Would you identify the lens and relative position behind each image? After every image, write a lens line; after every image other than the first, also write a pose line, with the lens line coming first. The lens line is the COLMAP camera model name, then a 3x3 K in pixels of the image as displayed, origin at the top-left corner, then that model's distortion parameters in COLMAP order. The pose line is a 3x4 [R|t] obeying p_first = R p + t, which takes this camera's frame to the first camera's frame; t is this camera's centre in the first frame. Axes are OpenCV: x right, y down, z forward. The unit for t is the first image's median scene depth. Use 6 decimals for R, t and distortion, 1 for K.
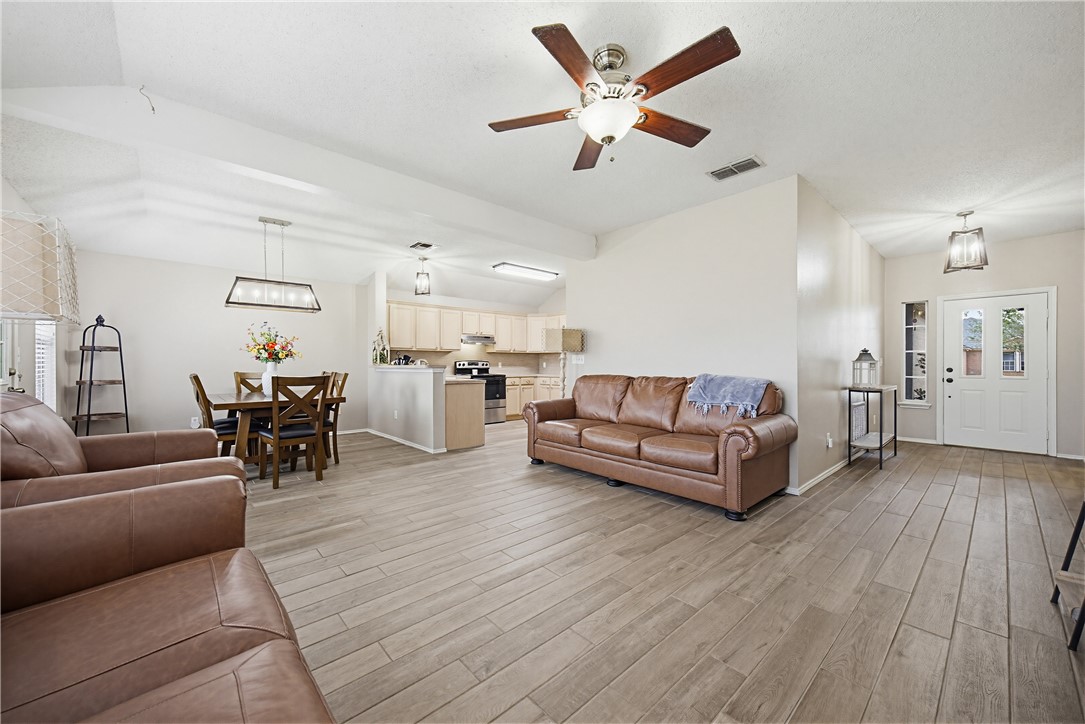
lens RADIAL K [[406.7, 0, 543.9], [0, 406.7, 361.5], [0, 0, 1]] dist [0.009413, -0.000113]
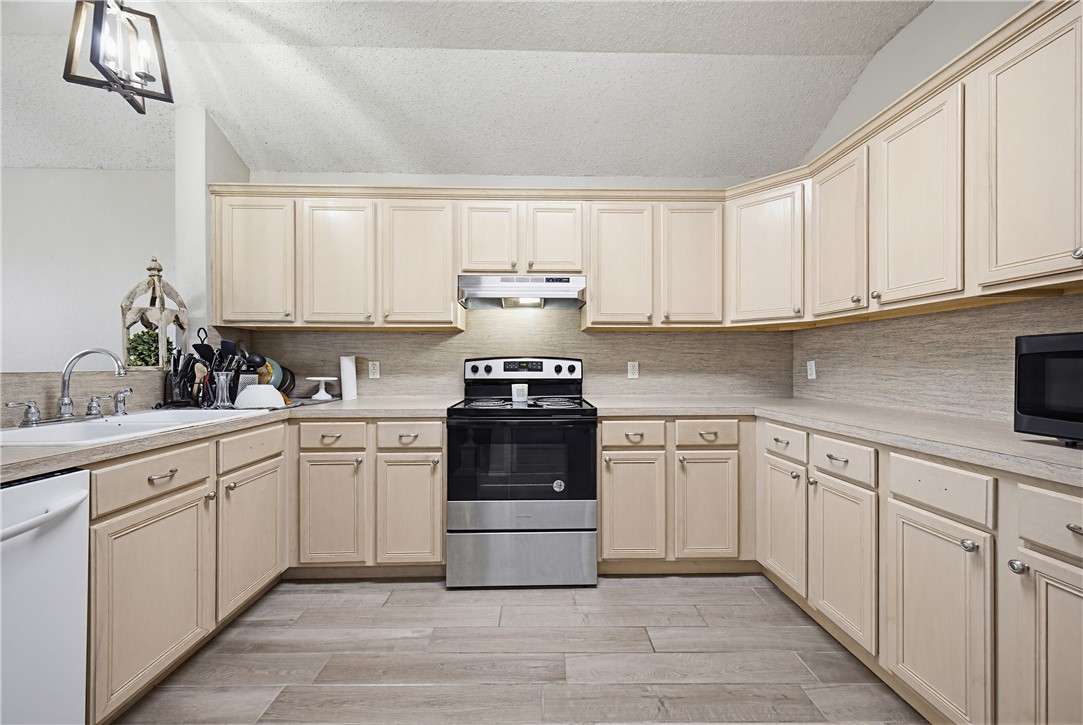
lens RADIAL K [[406.0, 0, 543.4], [0, 406.0, 366.9], [0, 0, 1]] dist [0.009413, -0.000113]
pose [[0.756402, 0.000200, -0.654107, 0.053587], [0.006843, 0.999943, 0.008219, 0.003801], [0.654072, -0.010693, 0.756357, 0.792949]]
